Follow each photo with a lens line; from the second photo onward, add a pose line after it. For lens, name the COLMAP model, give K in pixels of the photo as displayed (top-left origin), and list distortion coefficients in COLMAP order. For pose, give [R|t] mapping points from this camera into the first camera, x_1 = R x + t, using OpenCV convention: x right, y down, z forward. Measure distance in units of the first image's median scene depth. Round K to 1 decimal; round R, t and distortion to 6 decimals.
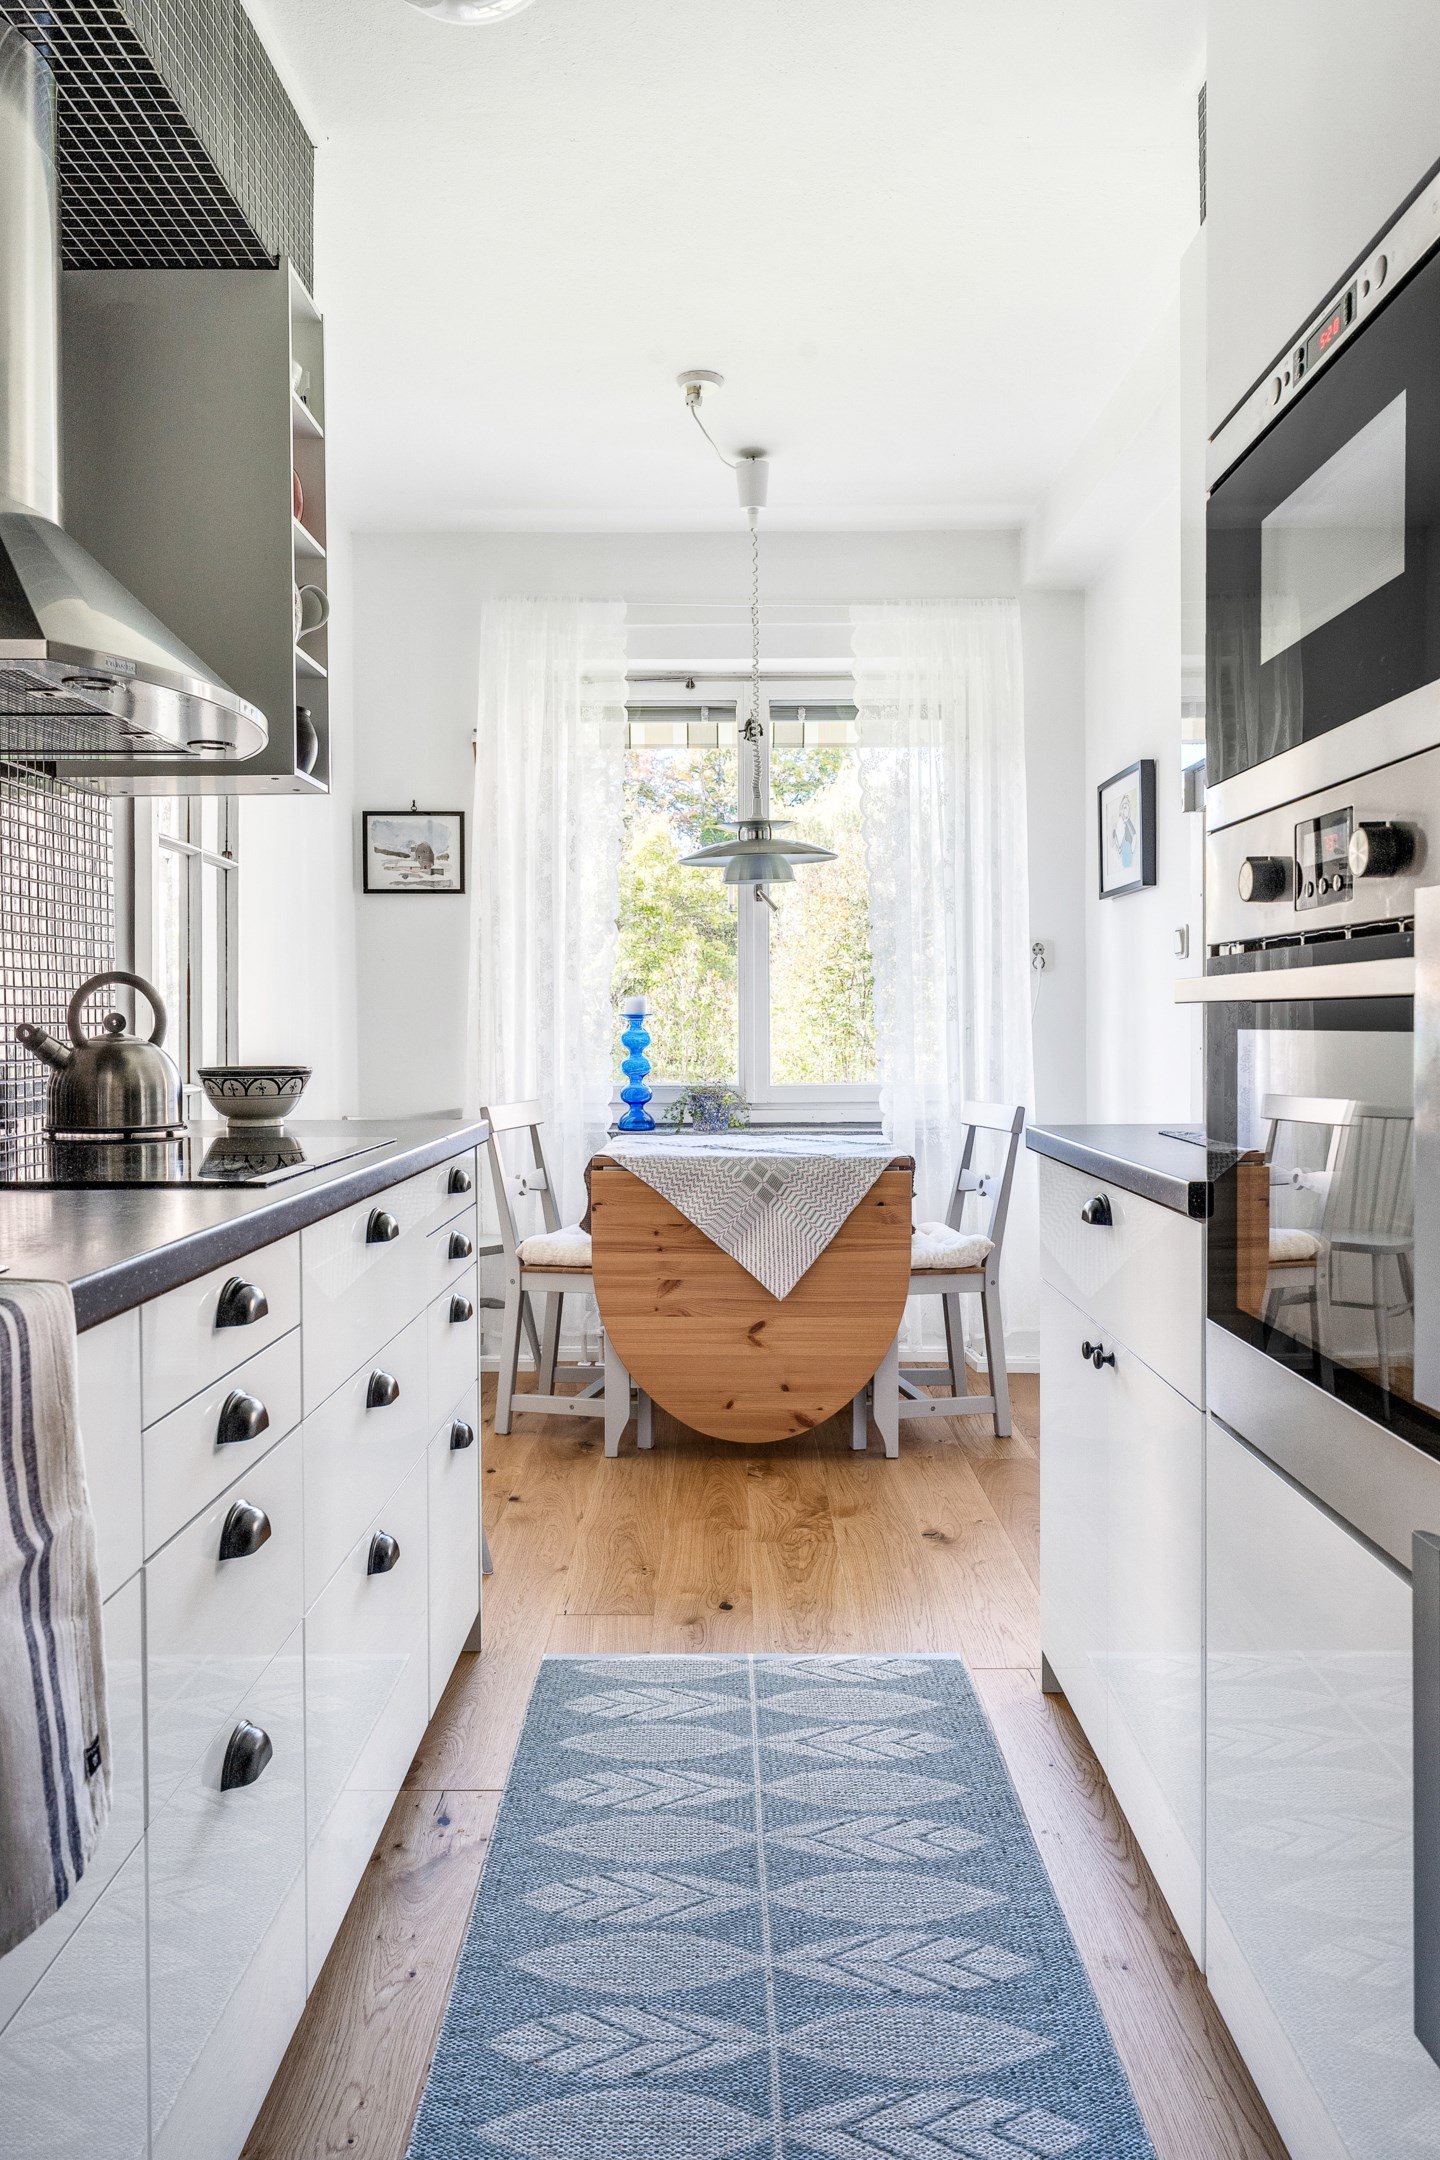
lens RADIAL K [[1422.7, 0, 691.3], [0, 1422.7, 1047.0], [0, 0, 1]] dist [0.006467, -0.007503]
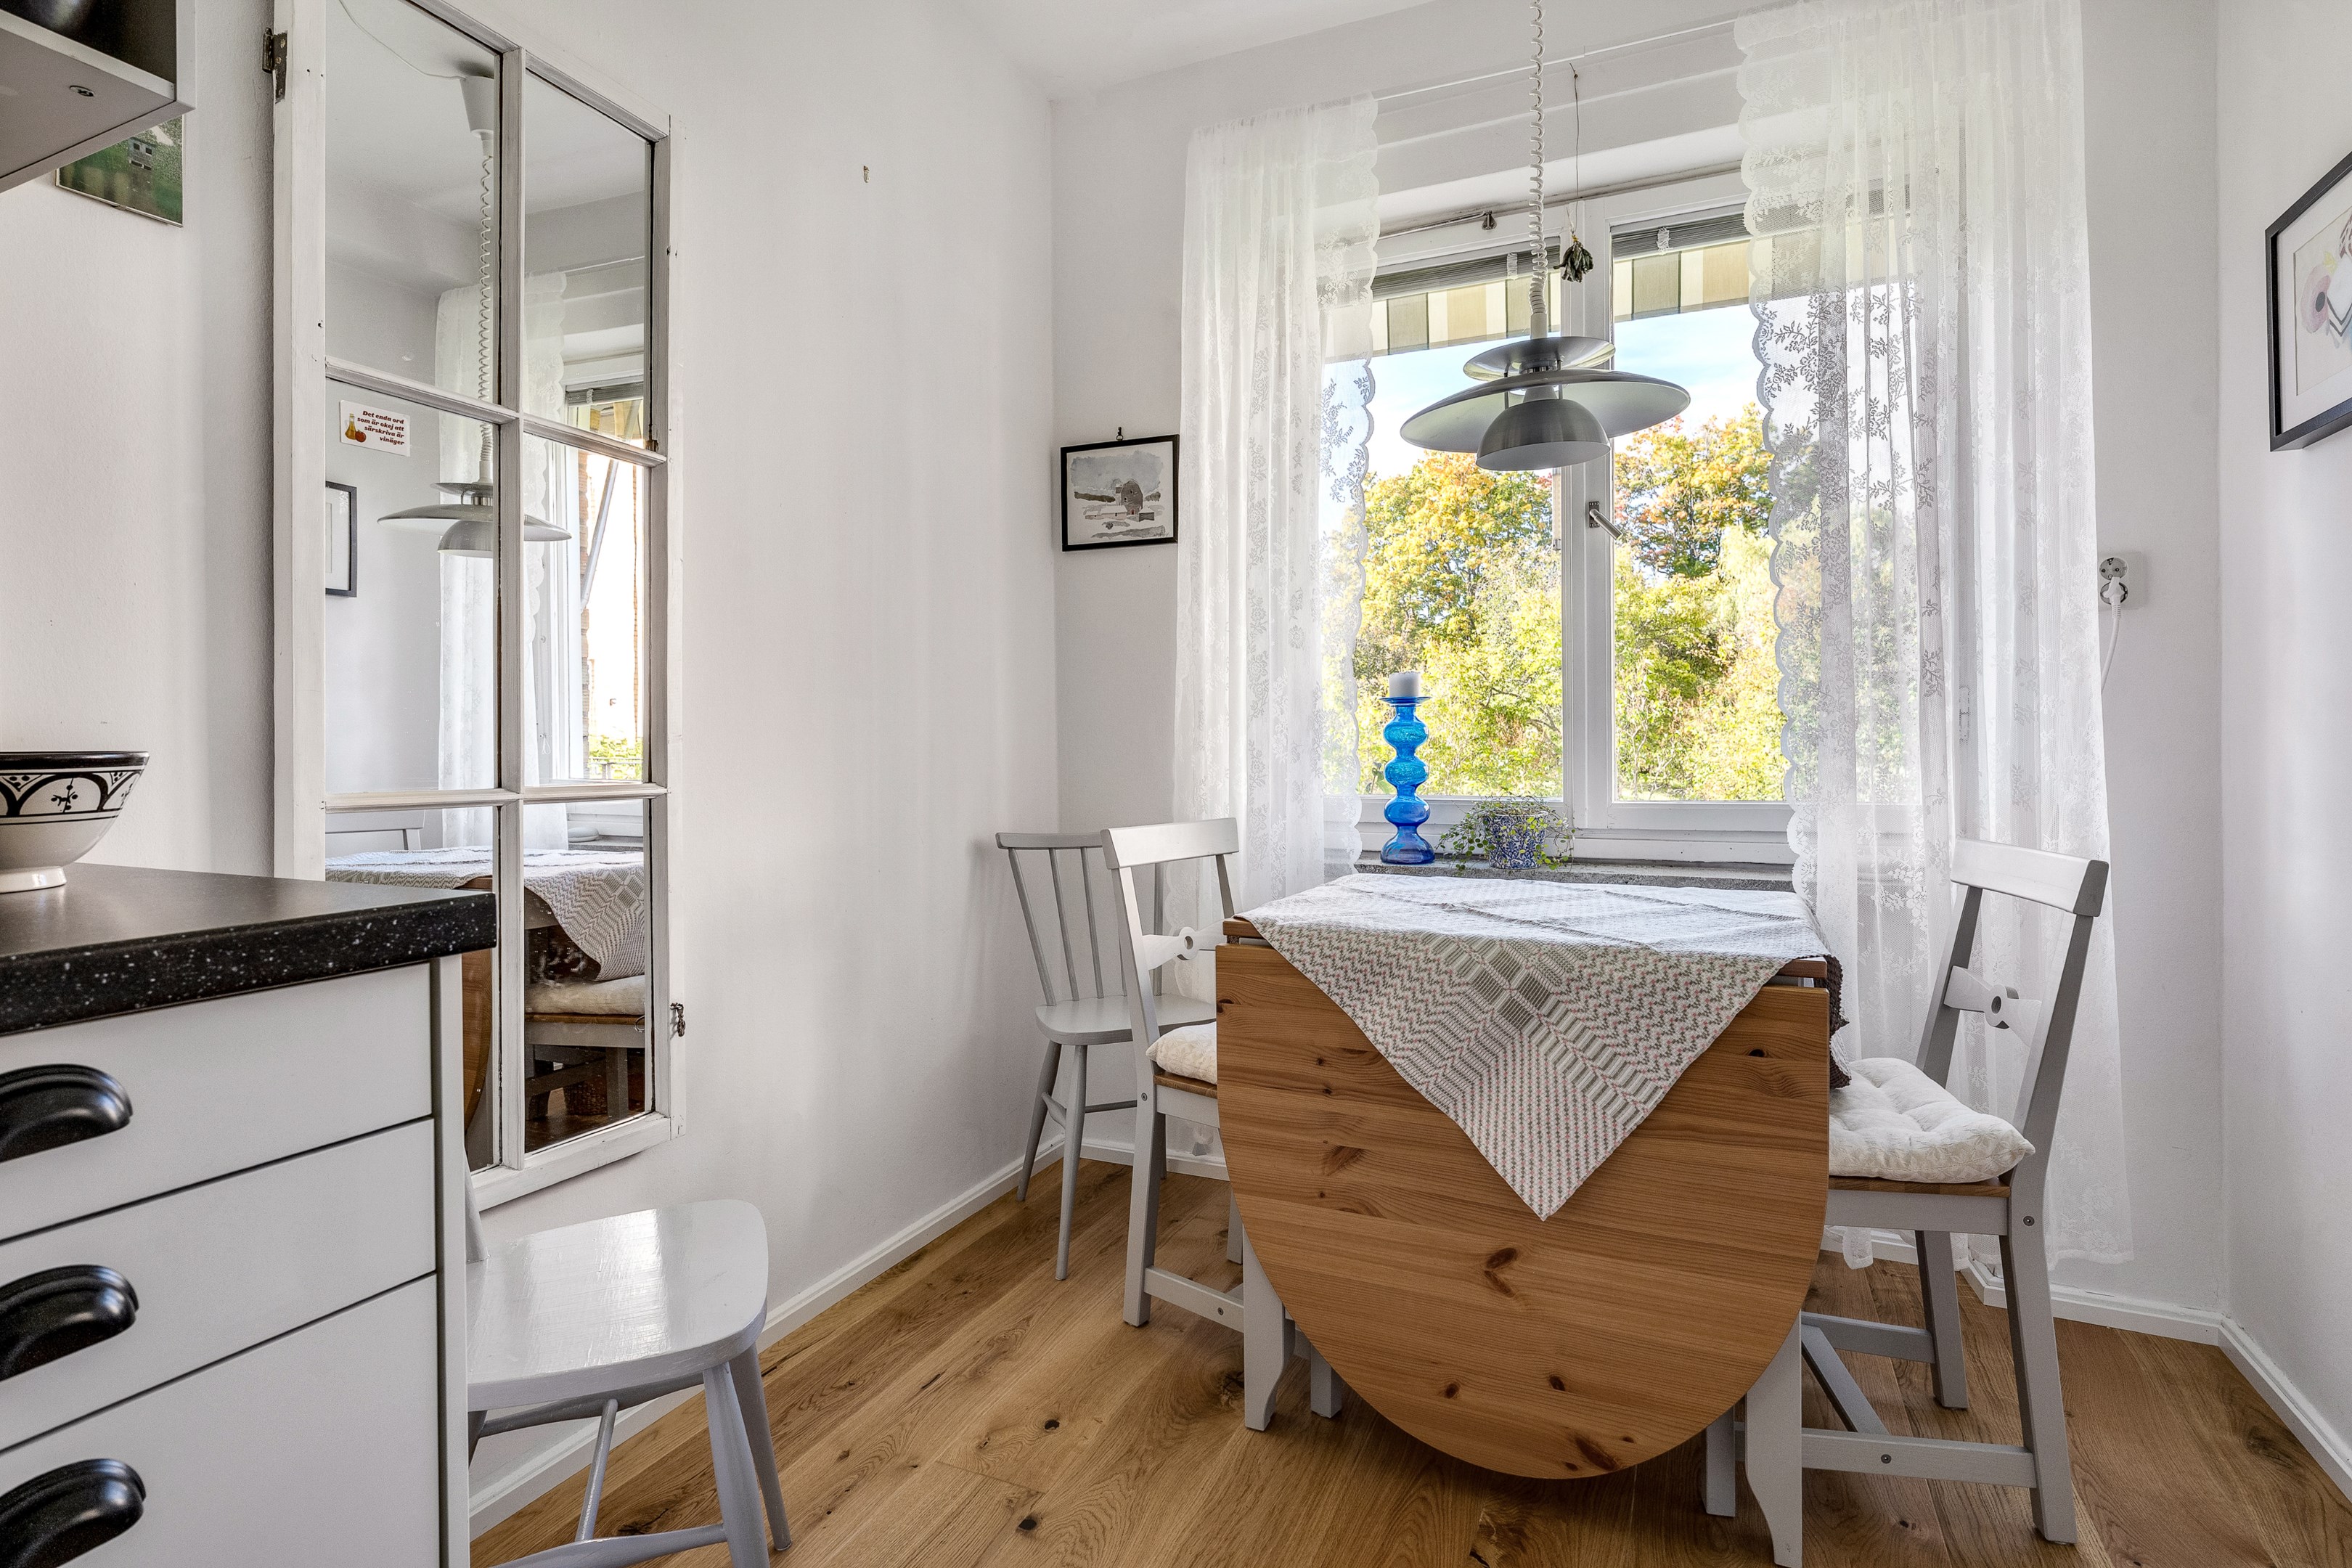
lens RADIAL K [[1155.7, 0, 1182.6], [0, 1155.7, 746.7], [0, 0, 1]] dist [0.000426, 0.000454]
pose [[0.921569, 0.000680, -0.388215, 0.104281], [-0.005051, 0.999935, -0.010240, 0.009702], [0.388183, 0.011398, 0.921512, 0.550482]]
